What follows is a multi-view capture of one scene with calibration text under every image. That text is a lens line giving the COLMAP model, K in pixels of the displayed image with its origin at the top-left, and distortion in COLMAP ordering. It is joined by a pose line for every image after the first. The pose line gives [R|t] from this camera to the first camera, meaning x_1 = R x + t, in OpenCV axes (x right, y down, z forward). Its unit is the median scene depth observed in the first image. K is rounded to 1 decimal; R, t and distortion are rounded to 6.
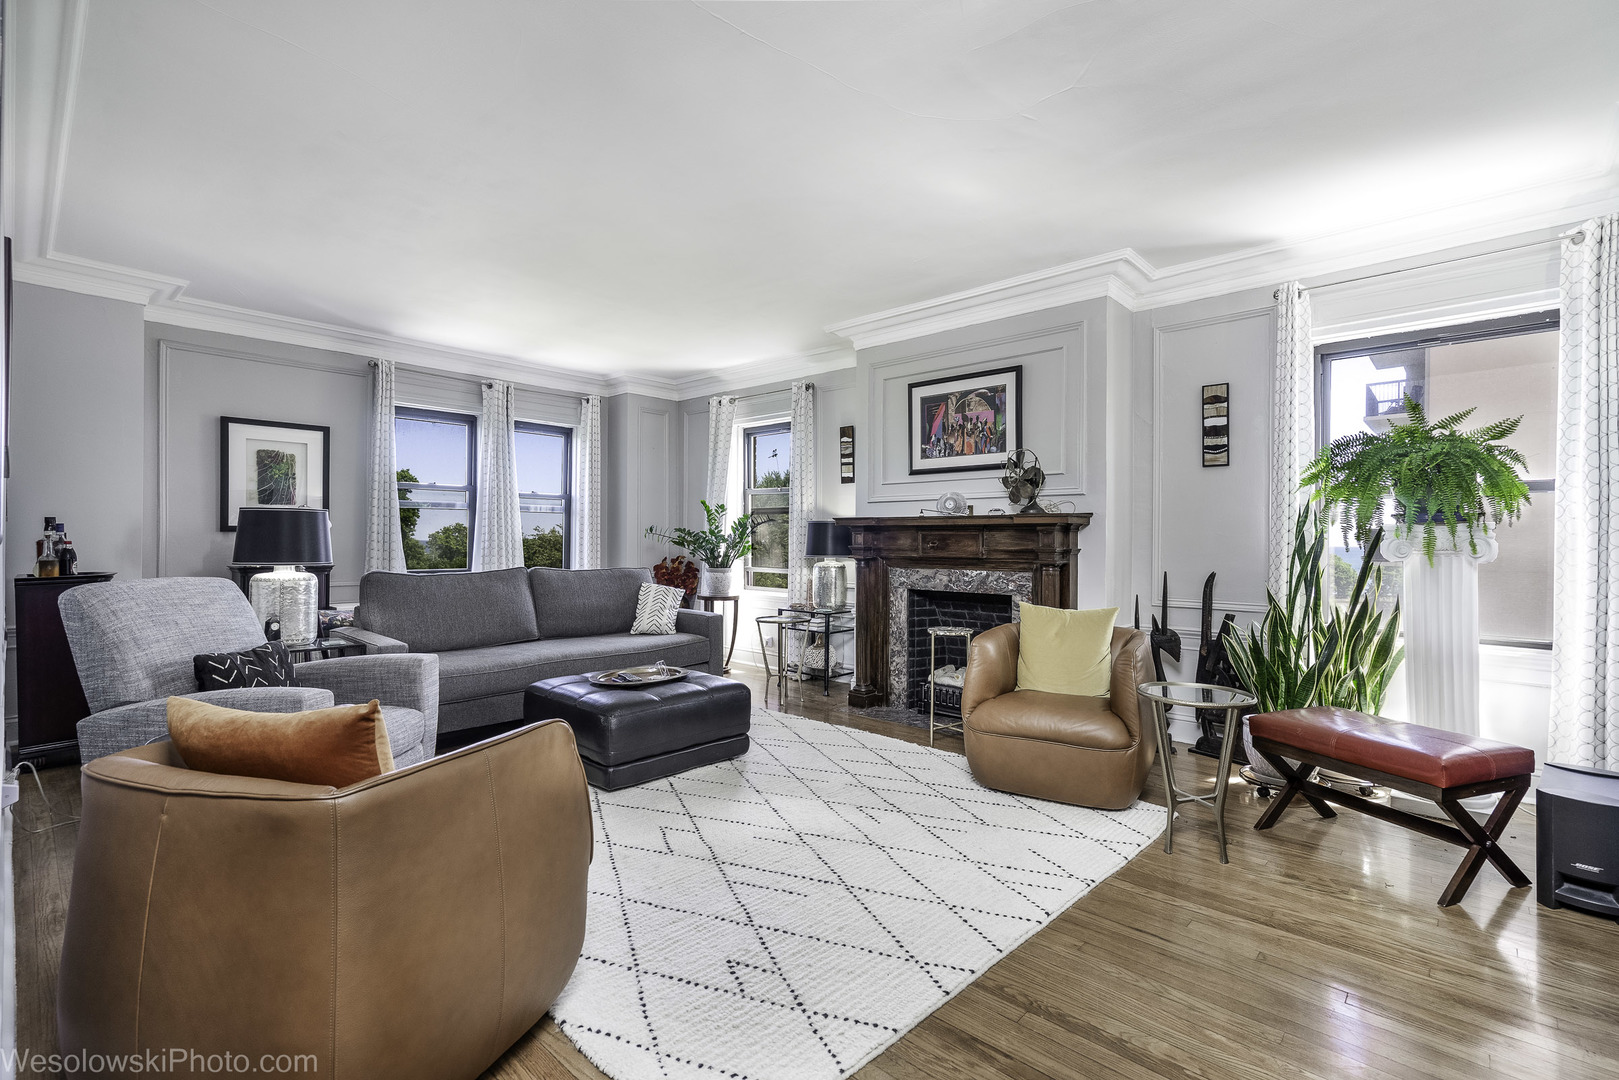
lens RADIAL K [[736.2, 0, 799.7], [0, 736.2, 541.1], [0, 0, 1]] dist [-0.003760, 0.005876]
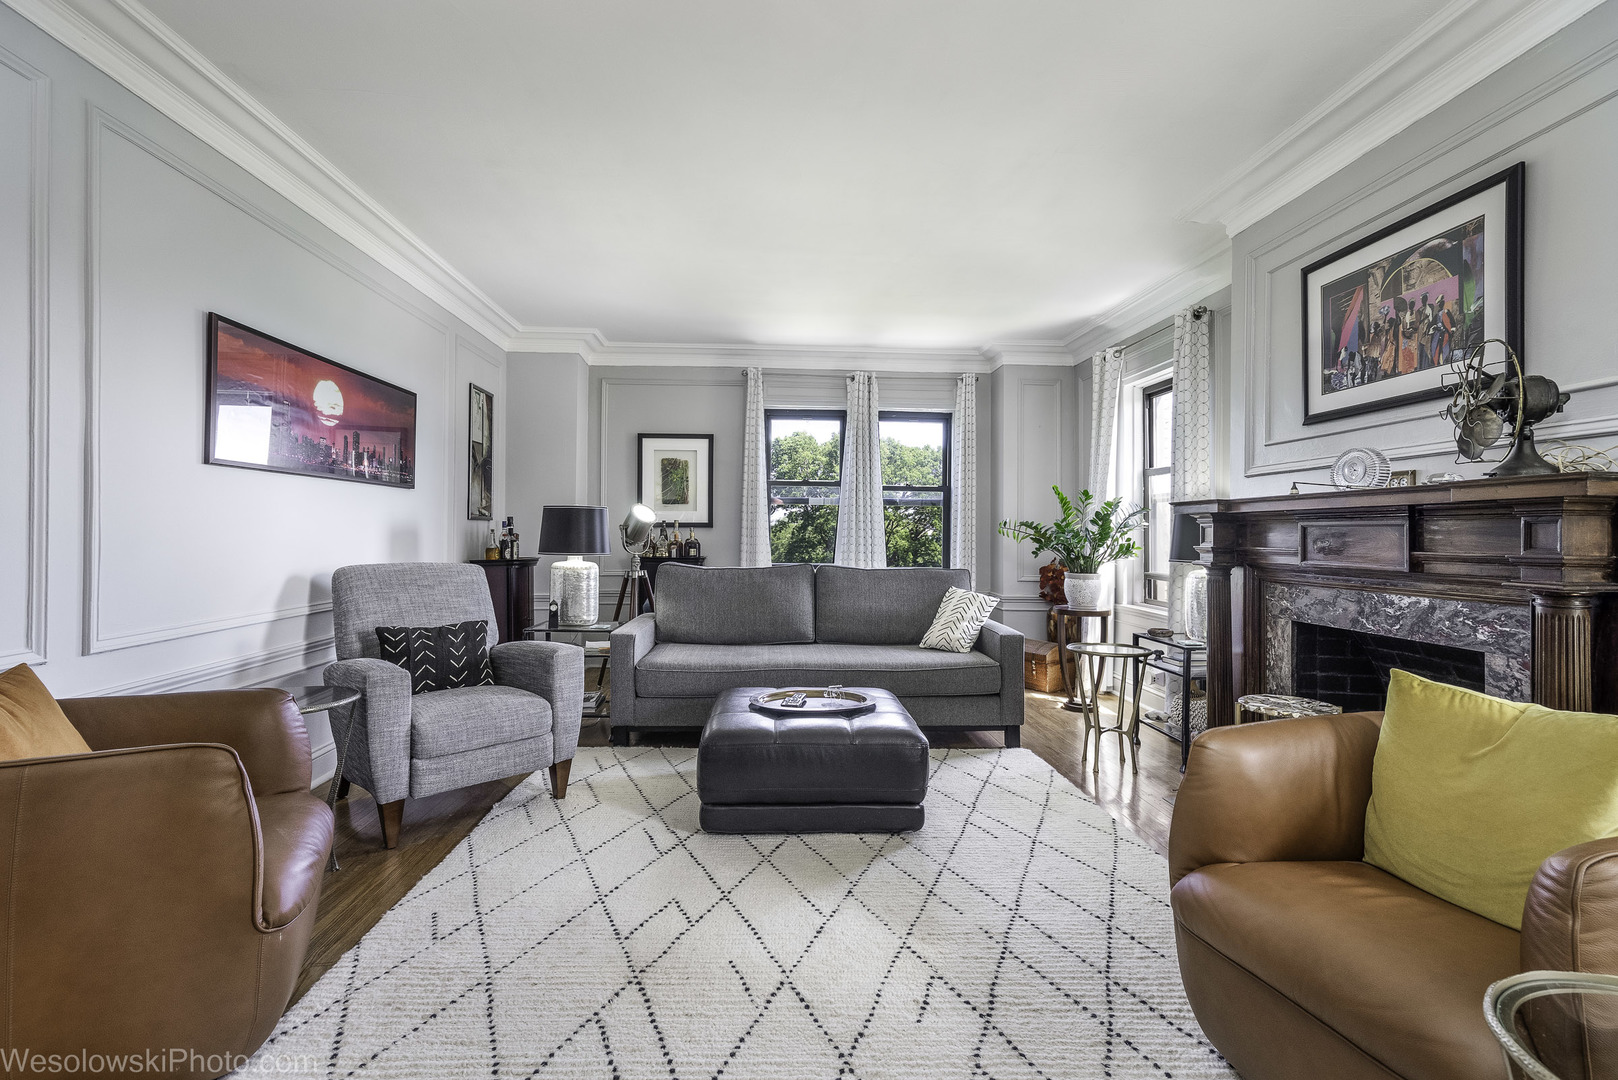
lens RADIAL K [[735.7, 0, 807.5], [0, 735.7, 534.6], [0, 0, 1]] dist [-0.003760, 0.005876]
pose [[0.724397, 0.002432, -0.689379, 0.277976], [-0.006848, 0.999970, -0.003668, 0.001721], [0.689349, 0.007378, 0.724392, 0.325629]]
